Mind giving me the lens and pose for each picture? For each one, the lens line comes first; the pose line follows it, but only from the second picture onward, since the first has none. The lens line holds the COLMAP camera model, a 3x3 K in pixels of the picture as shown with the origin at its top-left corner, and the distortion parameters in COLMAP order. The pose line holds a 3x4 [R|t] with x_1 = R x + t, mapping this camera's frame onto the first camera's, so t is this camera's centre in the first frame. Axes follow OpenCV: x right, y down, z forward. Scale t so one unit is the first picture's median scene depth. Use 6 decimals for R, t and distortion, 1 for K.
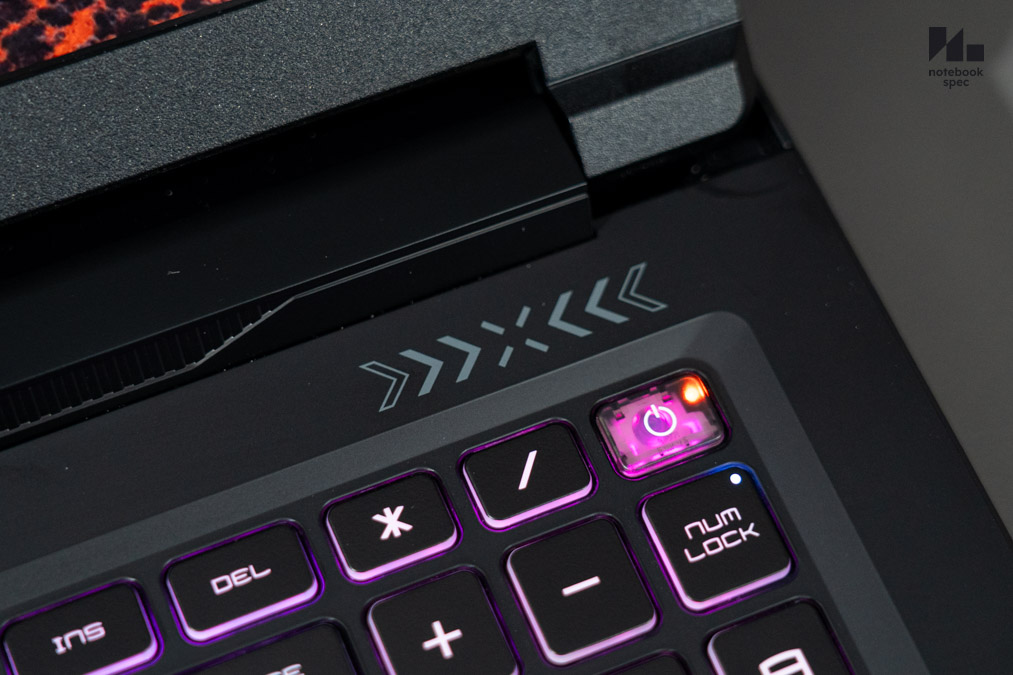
lens RADIAL K [[2437.8, 0, 503.8], [0, 2437.8, 339.6], [0, 0, 1]] dist [-0.088978, 0.000000]
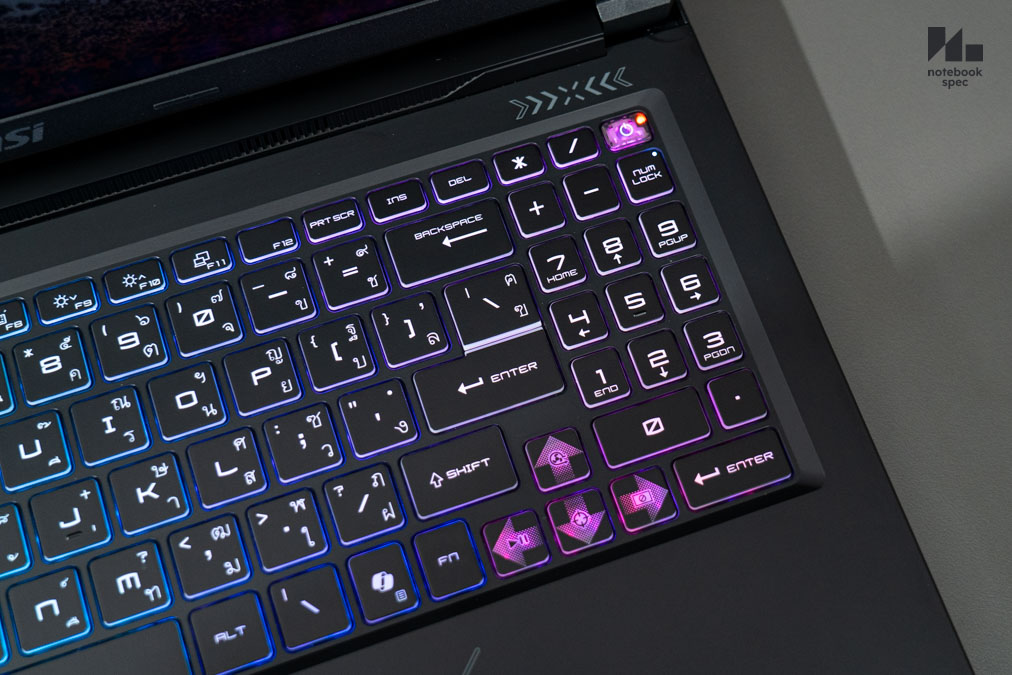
lens RADIAL K [[1448.7, 0, 507.4], [0, 1448.7, 333.0], [0, 0, 1]] dist [0.014924, 0.000000]
pose [[0.997943, 0.061667, -0.017535, -0.020183], [-0.058749, 0.989106, 0.134976, 0.046276], [0.025668, -0.133668, 0.990694, -0.529009]]
